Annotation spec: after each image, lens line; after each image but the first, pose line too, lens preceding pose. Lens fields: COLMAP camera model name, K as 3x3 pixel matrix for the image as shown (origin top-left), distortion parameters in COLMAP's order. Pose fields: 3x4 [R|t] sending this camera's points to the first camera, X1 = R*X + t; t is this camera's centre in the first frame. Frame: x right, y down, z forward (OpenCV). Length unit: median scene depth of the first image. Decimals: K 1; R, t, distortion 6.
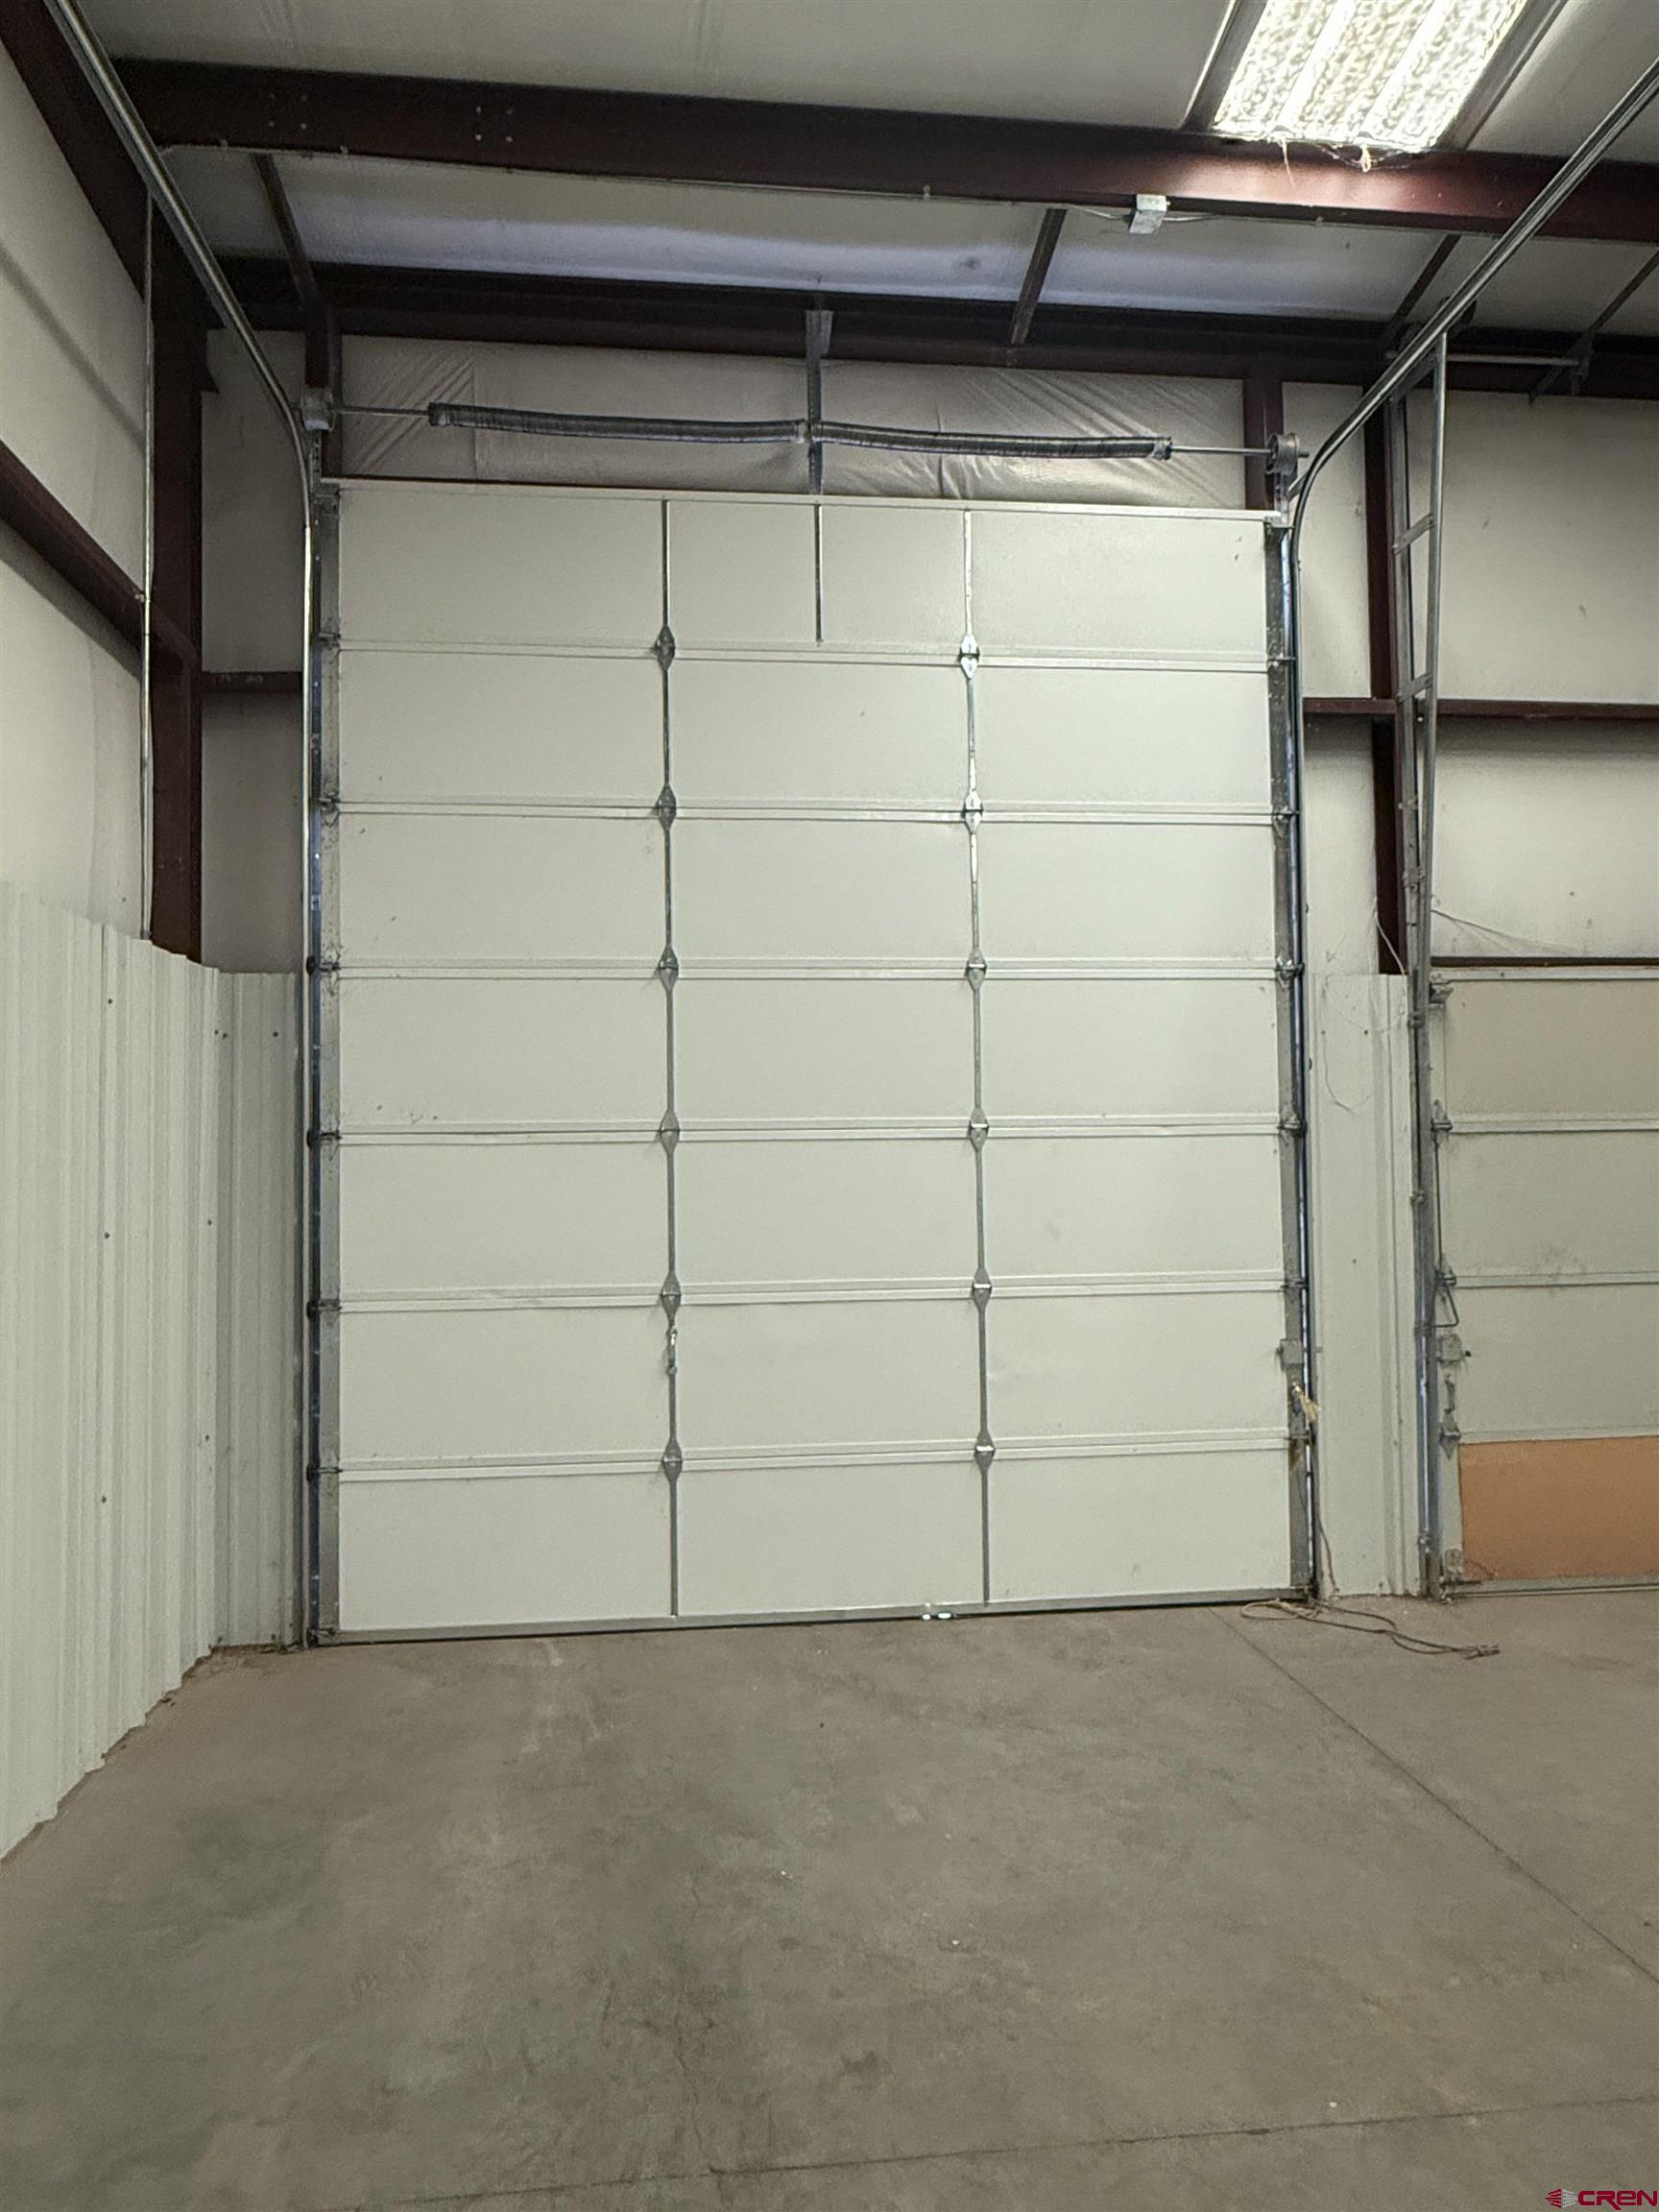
lens RADIAL K [[1393.5, 0, 829.3], [0, 1393.5, 1110.5], [0, 0, 1]] dist [-0.001985, 0.002187]
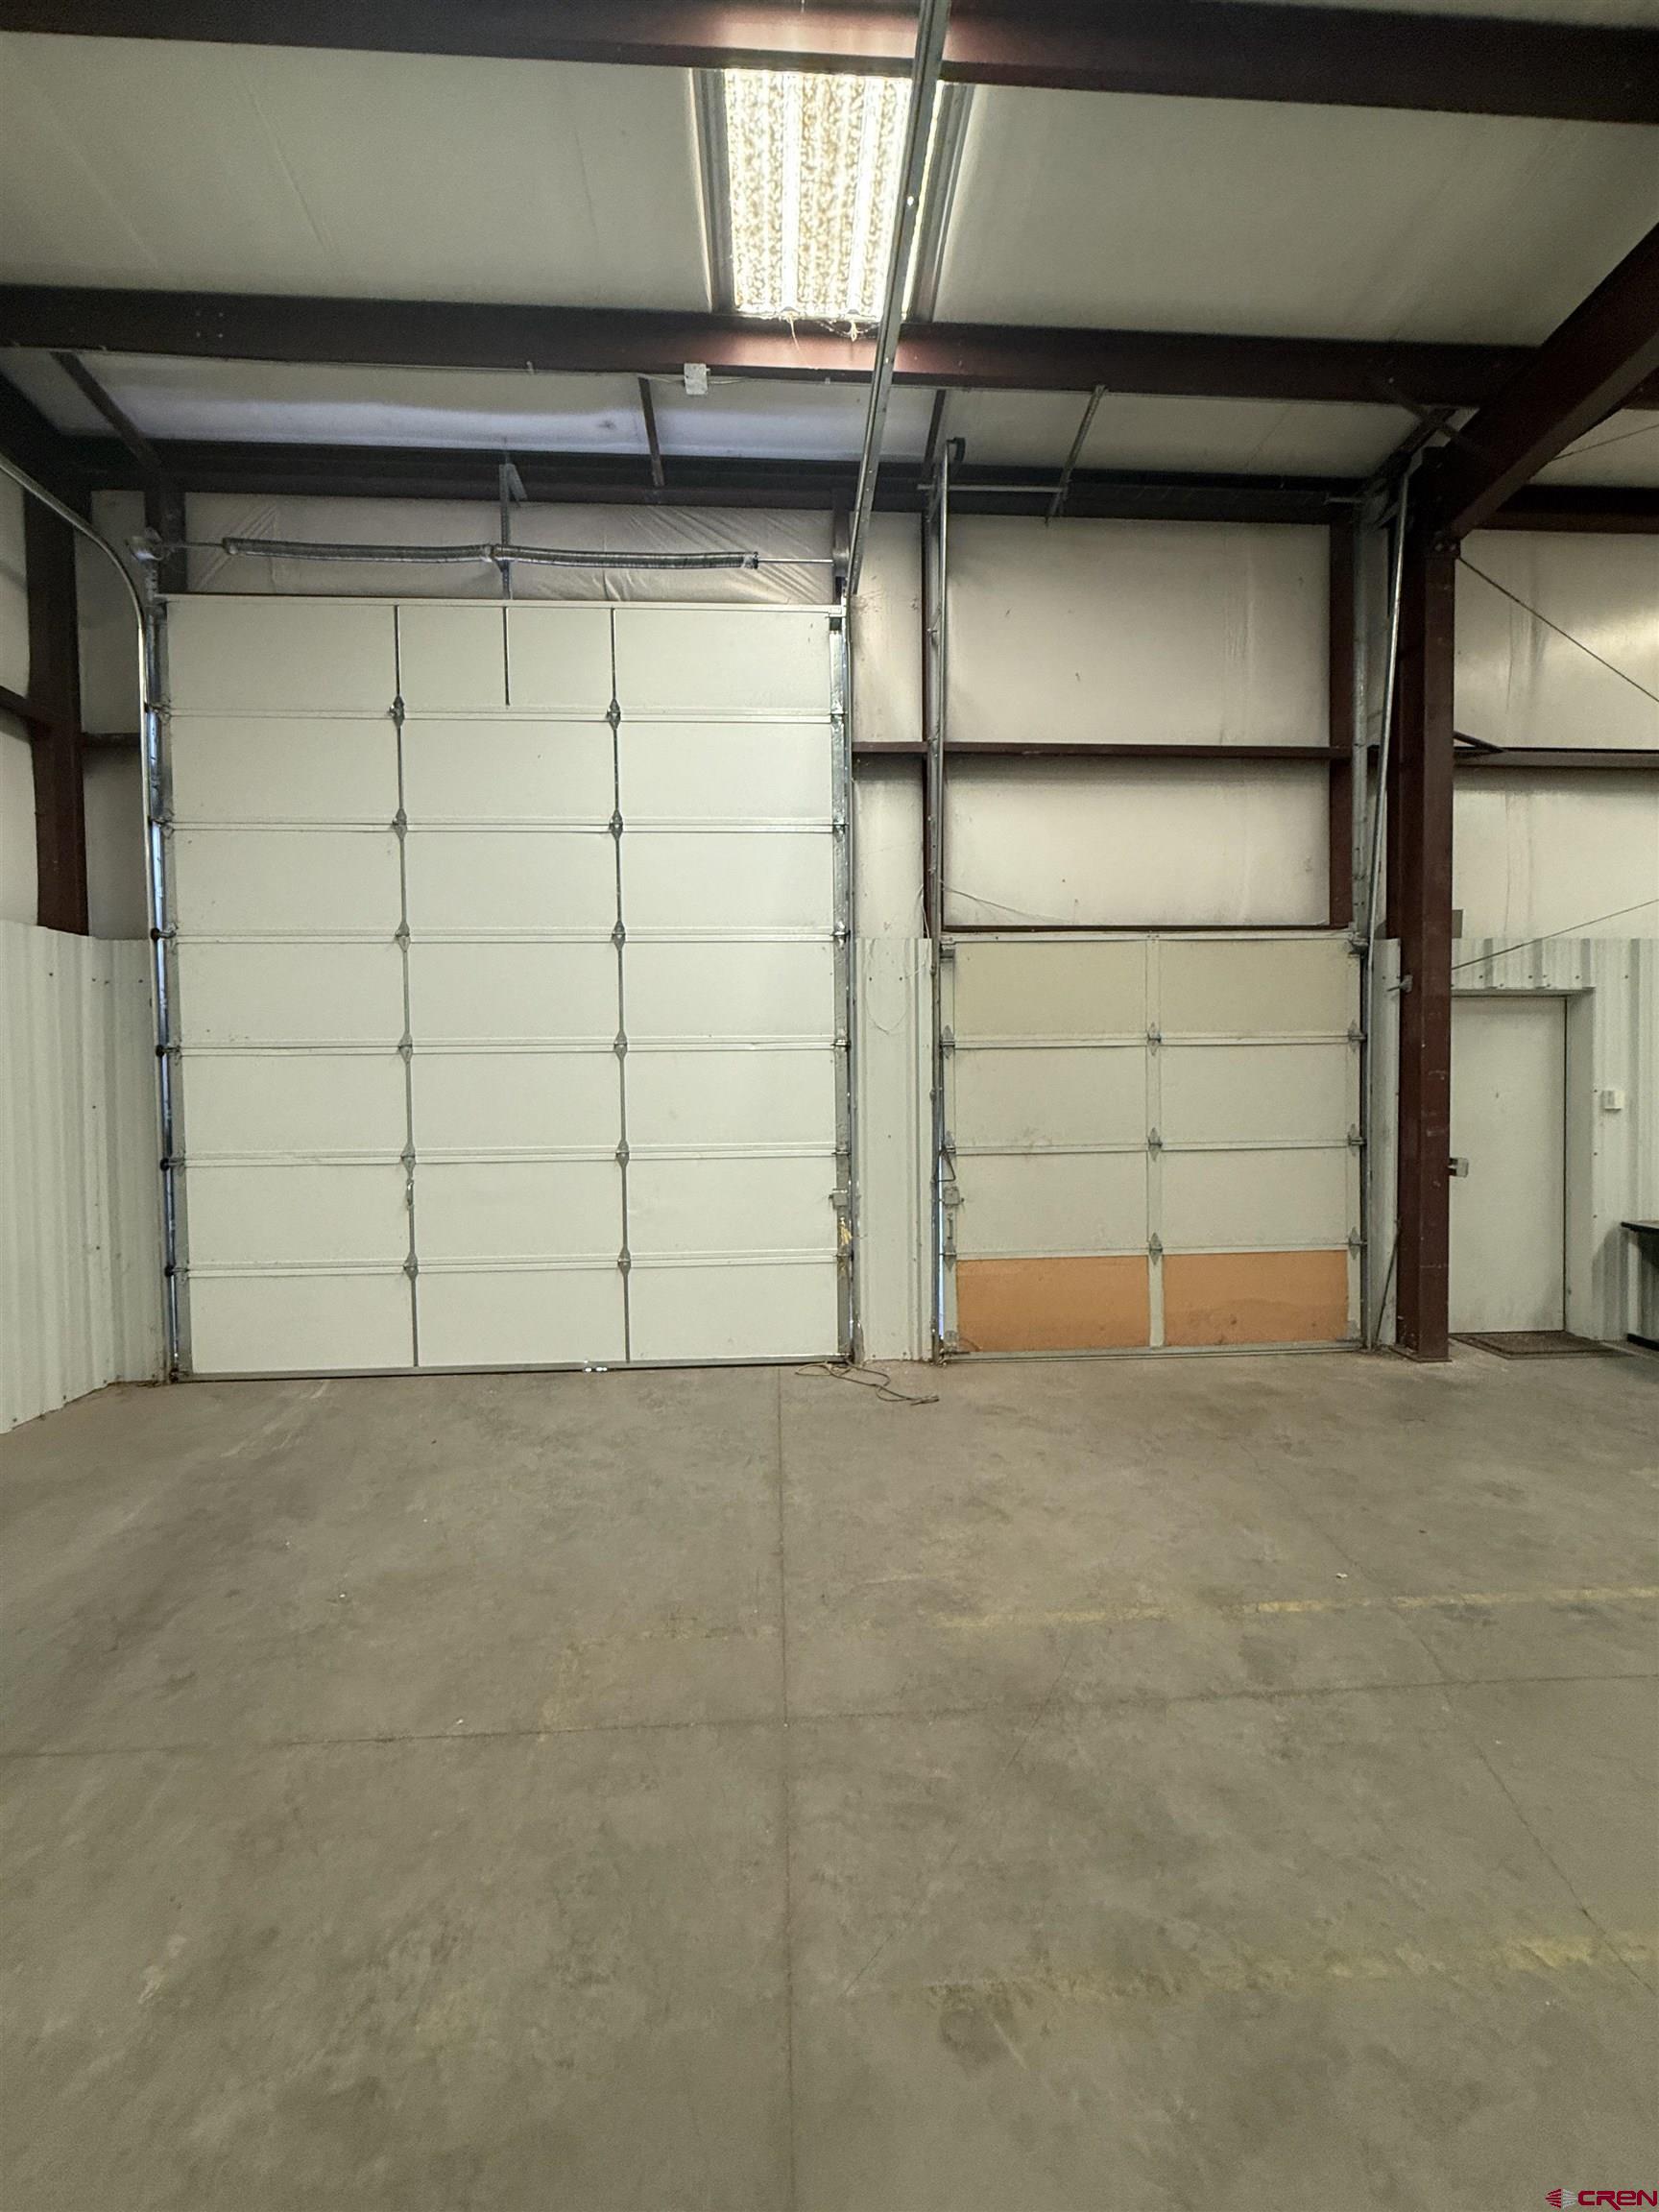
lens RADIAL K [[889.1, 0, 835.2], [0, 889.1, 1102.6], [0, 0, 1]] dist [0.001338, -0.000215]
pose [[0.998946, 0.003263, -0.045787, 0.381608], [-0.000069, 0.997576, 0.069579, 0.008389], [0.045903, -0.069503, 0.996525, 0.074343]]
